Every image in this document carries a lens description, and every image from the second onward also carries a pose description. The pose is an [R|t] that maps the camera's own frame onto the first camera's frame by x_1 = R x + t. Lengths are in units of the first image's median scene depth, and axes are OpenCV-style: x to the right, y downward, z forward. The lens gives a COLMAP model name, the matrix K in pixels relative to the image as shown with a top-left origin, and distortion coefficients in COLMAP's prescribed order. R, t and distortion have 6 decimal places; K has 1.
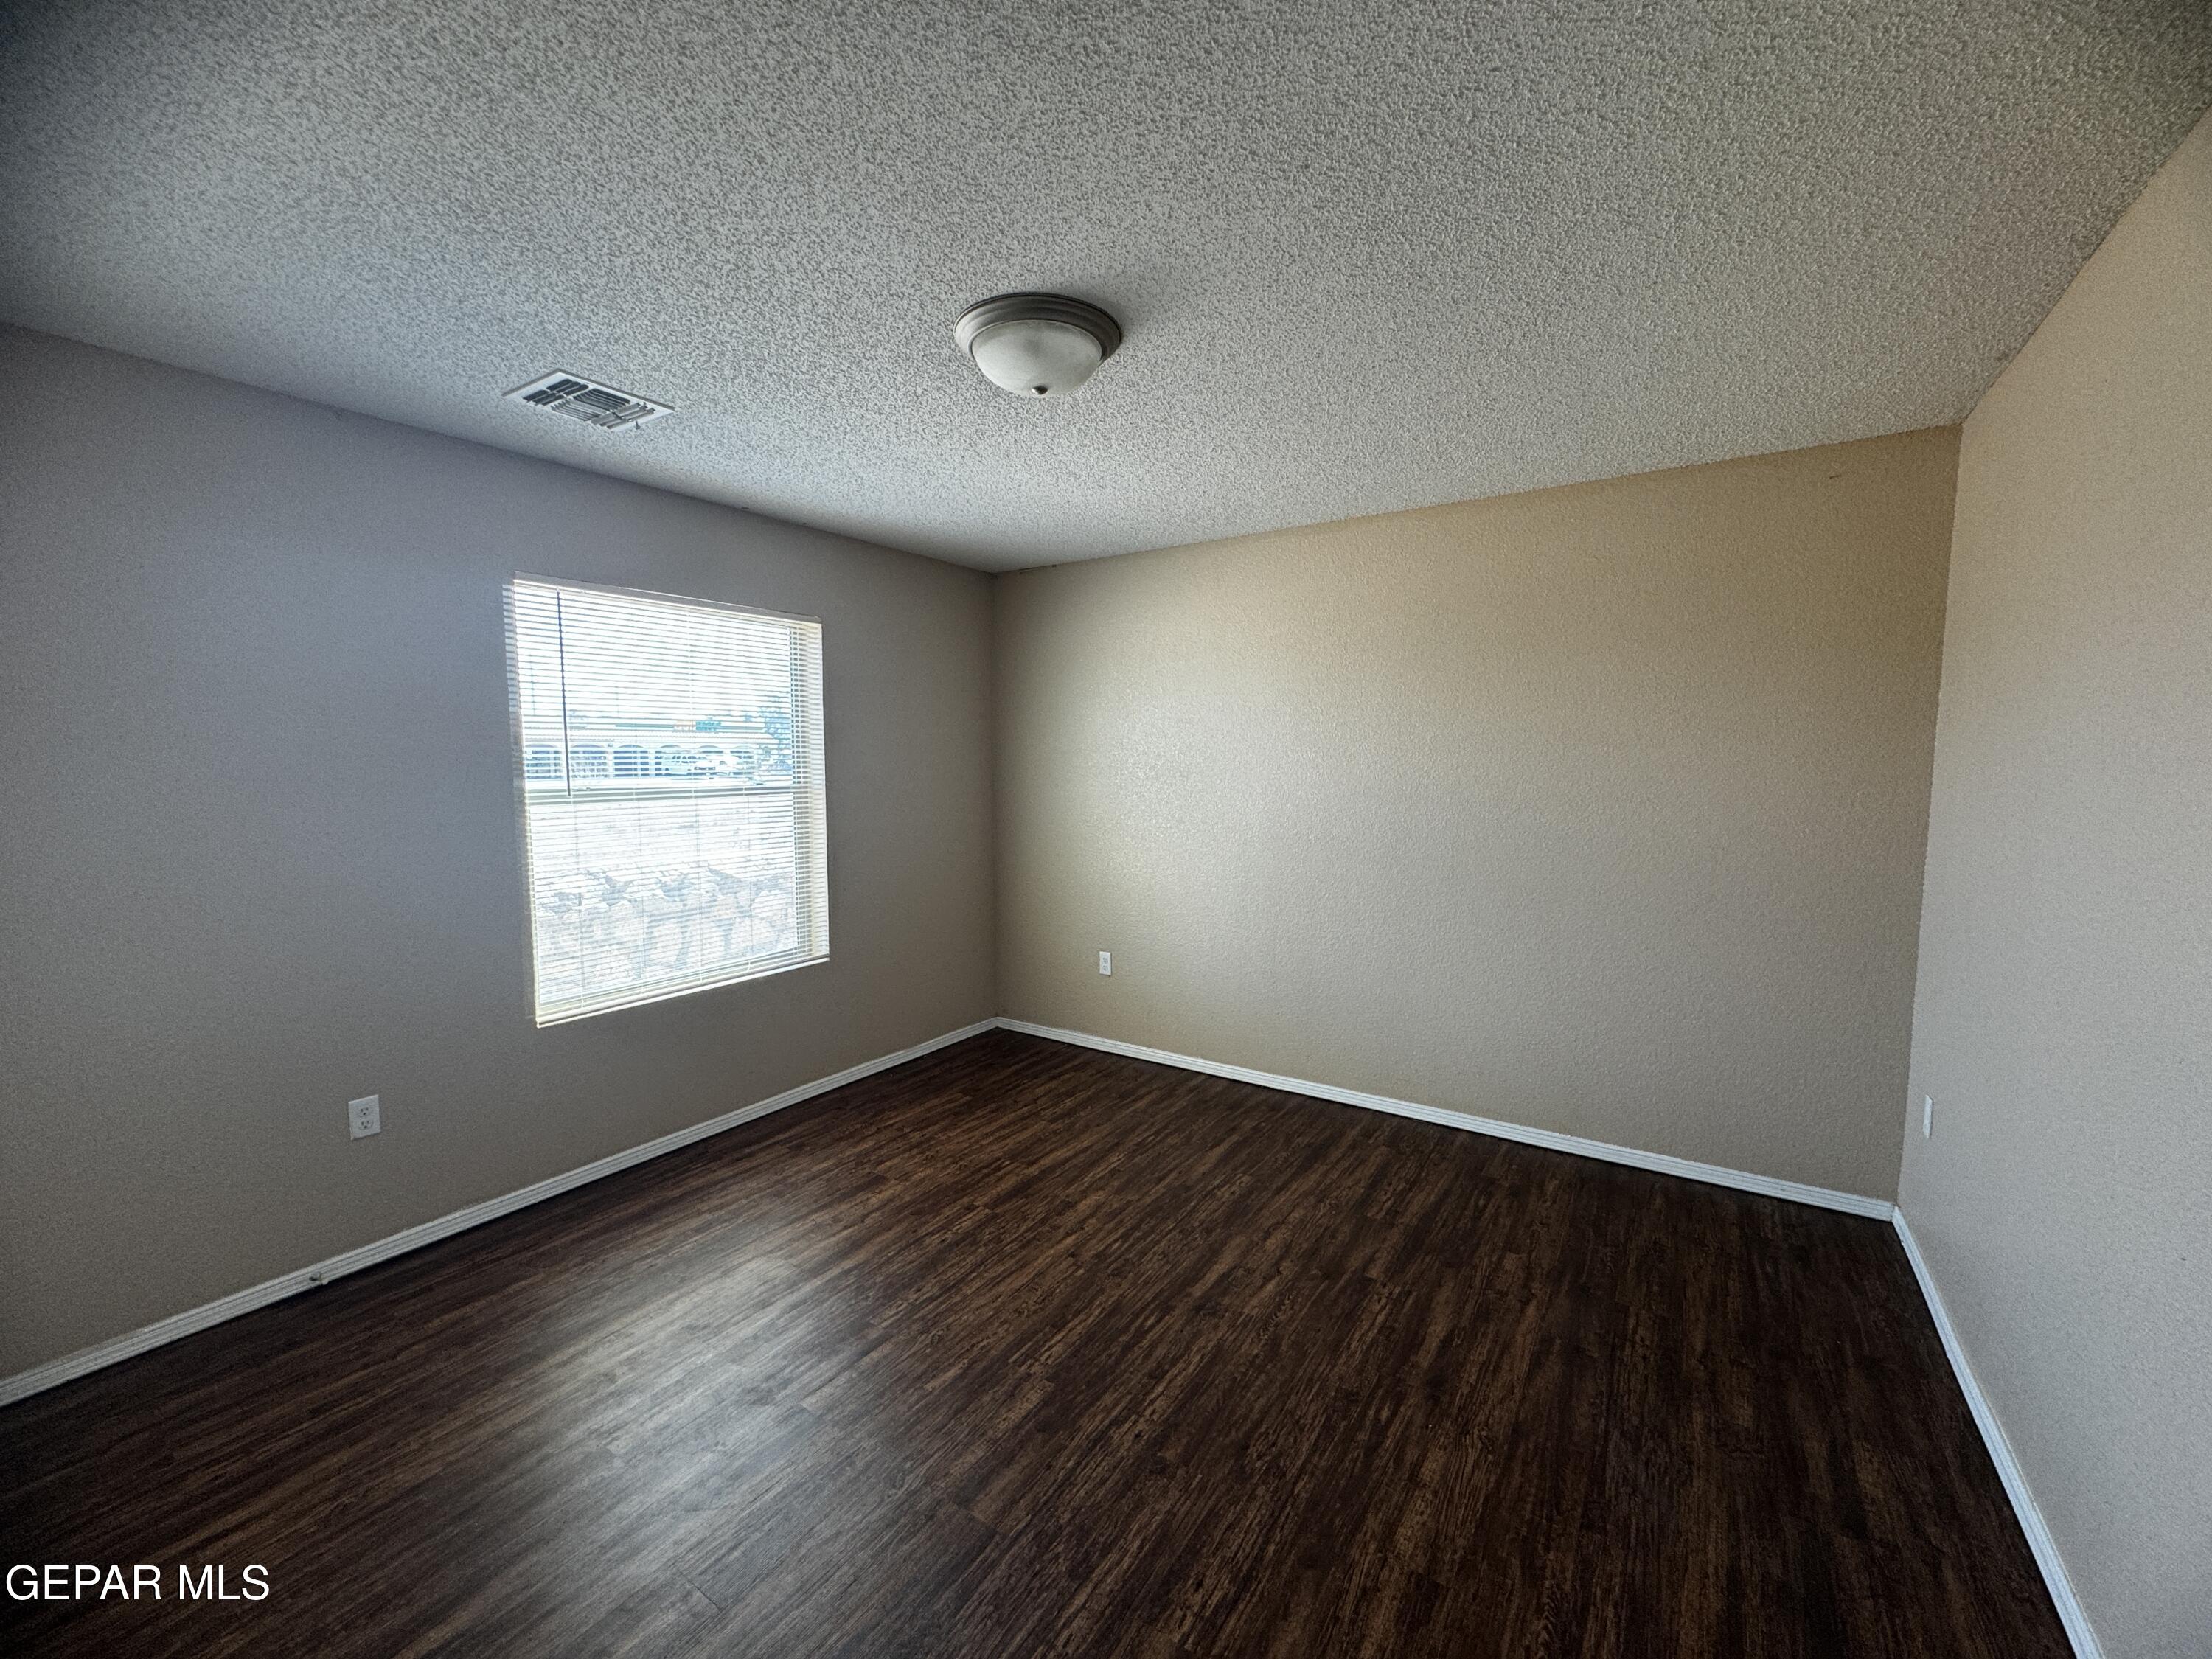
lens RADIAL K [[884.0, 0, 1119.7], [0, 884.0, 823.8], [0, 0, 1]] dist [-0.003191, 0.000966]
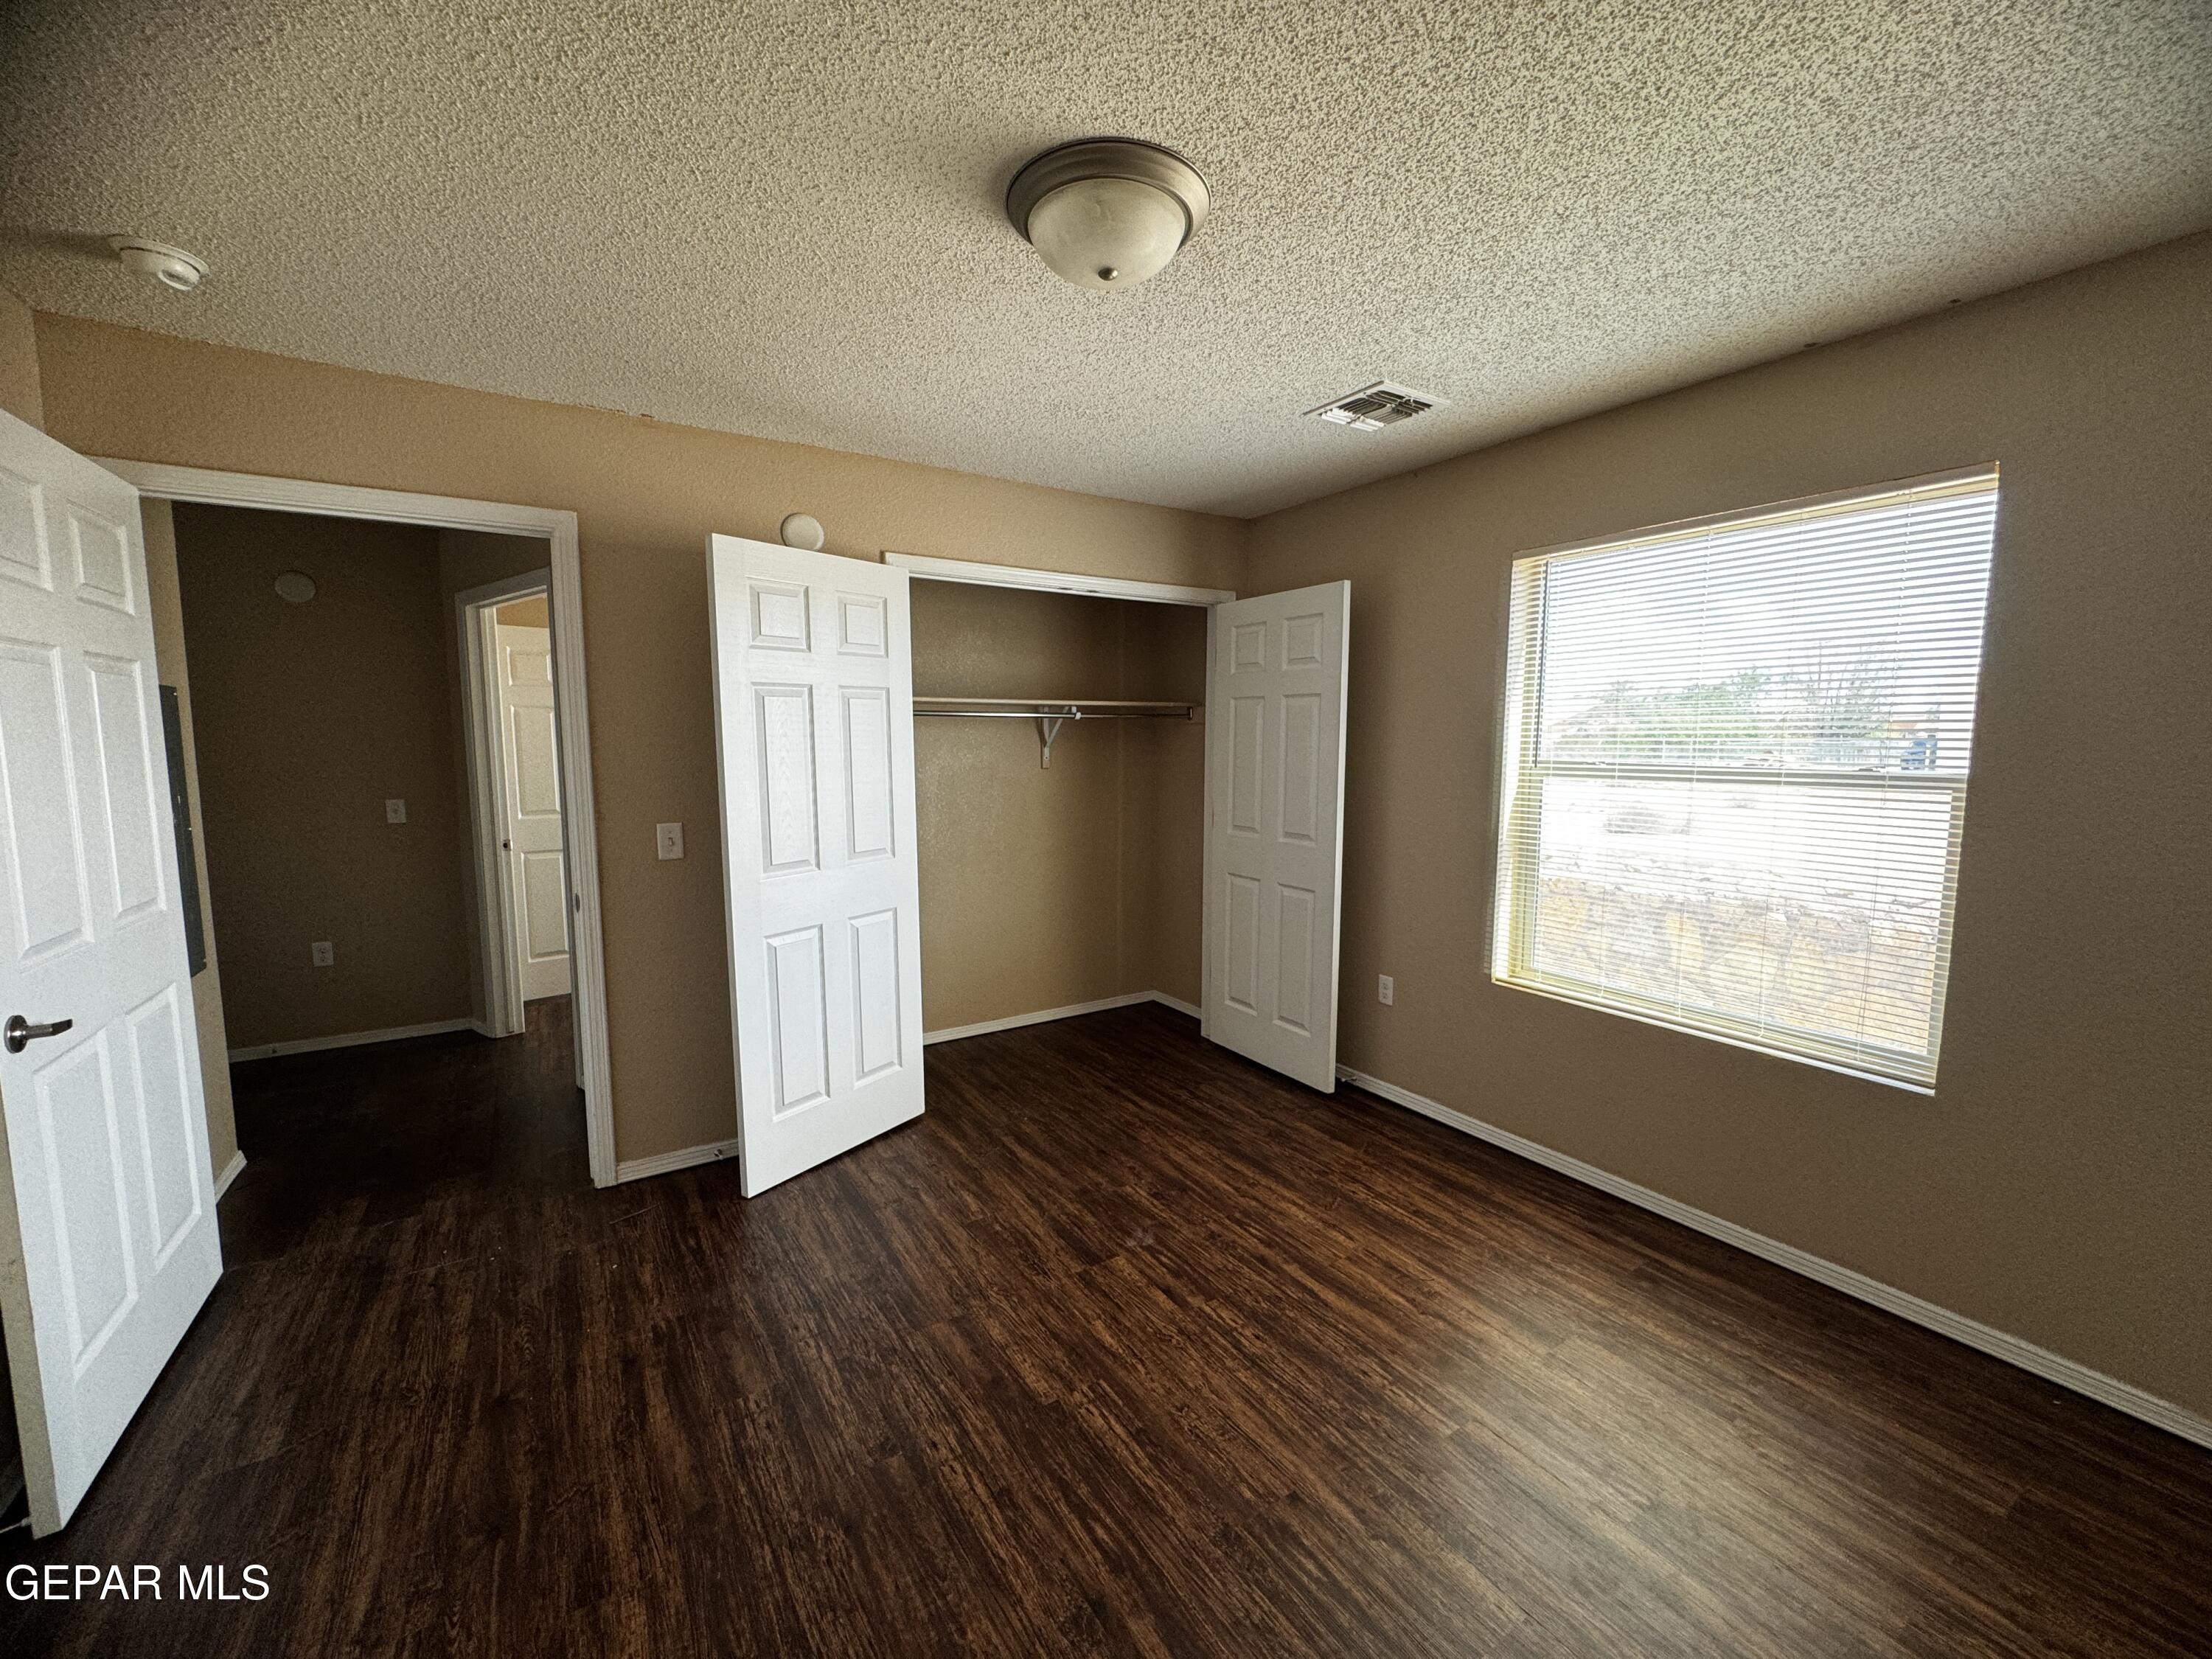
lens RADIAL K [[884.0, 0, 1099.7], [0, 884.0, 834.7], [0, 0, 1]] dist [-0.003191, 0.000966]
pose [[-0.408453, 0.104169, -0.906816, 0.692420], [-0.068420, 0.987178, 0.144219, -0.096987], [0.910211, 0.120951, -0.396089, 1.364244]]
